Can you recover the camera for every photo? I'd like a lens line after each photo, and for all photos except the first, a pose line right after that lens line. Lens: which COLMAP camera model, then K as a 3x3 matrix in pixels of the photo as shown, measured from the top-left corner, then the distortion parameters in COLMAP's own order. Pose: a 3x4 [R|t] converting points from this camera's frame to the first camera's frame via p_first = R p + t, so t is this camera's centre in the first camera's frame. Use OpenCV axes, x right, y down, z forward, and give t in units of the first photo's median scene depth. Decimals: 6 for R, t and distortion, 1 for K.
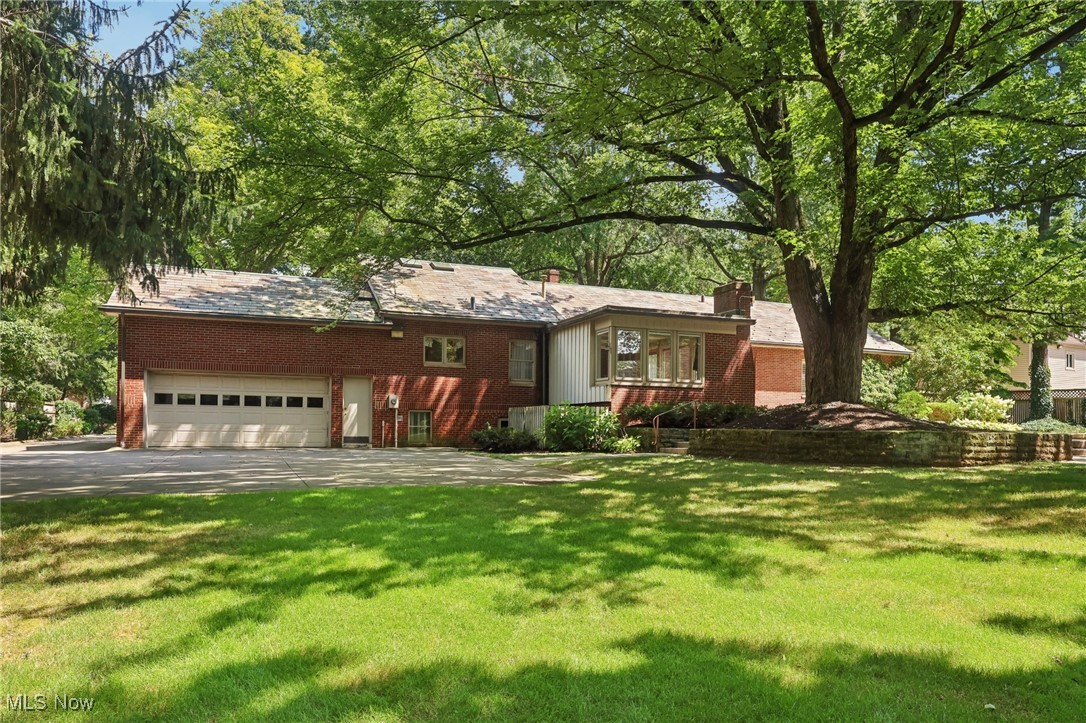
lens RADIAL K [[759.1, 0, 542.7], [0, 759.1, 386.9], [0, 0, 1]] dist [-0.001646, -0.000988]
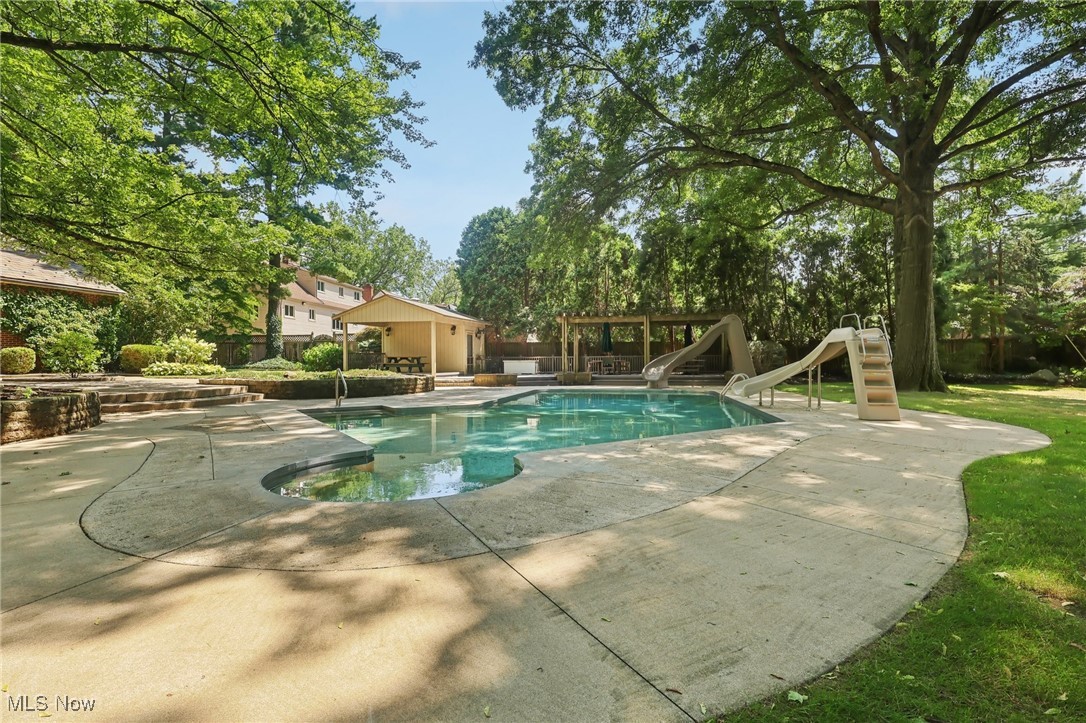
lens RADIAL K [[503.2, 0, 542.8], [0, 503.2, 342.1], [0, 0, 1]] dist [0.020748, -0.000025]
pose [[0.583497, 0.013319, 0.812006, 0.385599], [-0.028885, 0.999573, 0.004361, -0.001358], [-0.811601, -0.025999, 0.583633, 0.253834]]
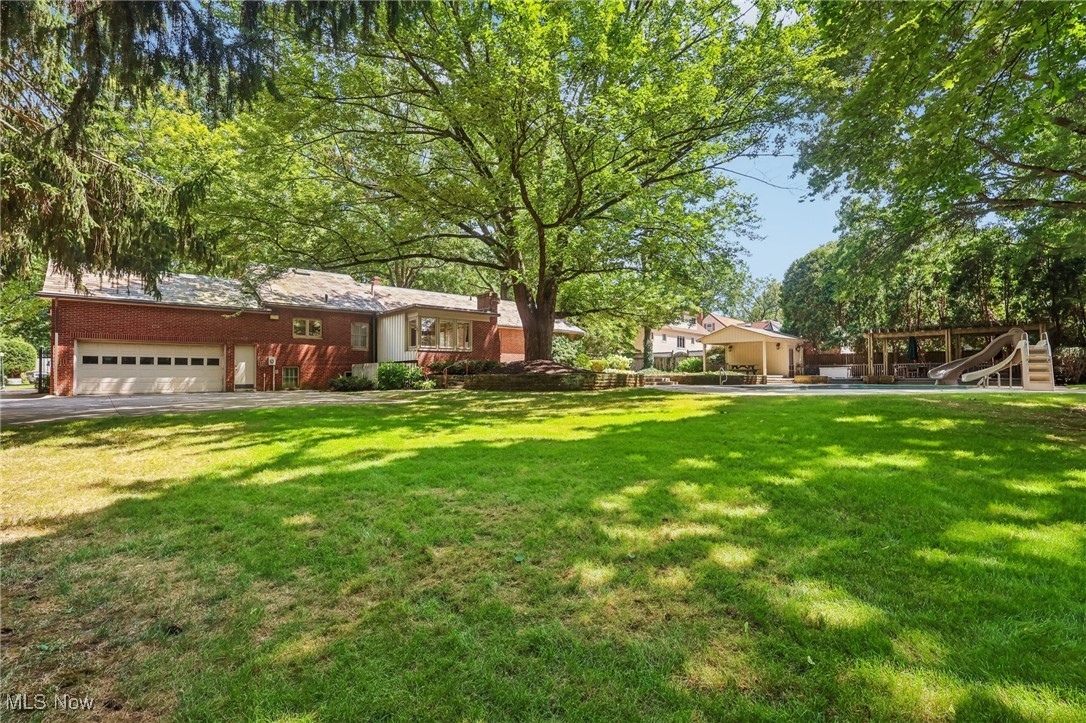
lens RADIAL K [[507.3, 0, 540.4], [0, 507.3, 366.4], [0, 0, 1]] dist [0.012326, 0.000025]
pose [[0.941539, -0.009140, 0.336780, -0.032679], [-0.001490, 0.999509, 0.031292, -0.002686], [-0.336900, -0.029965, 0.941063, -0.154835]]
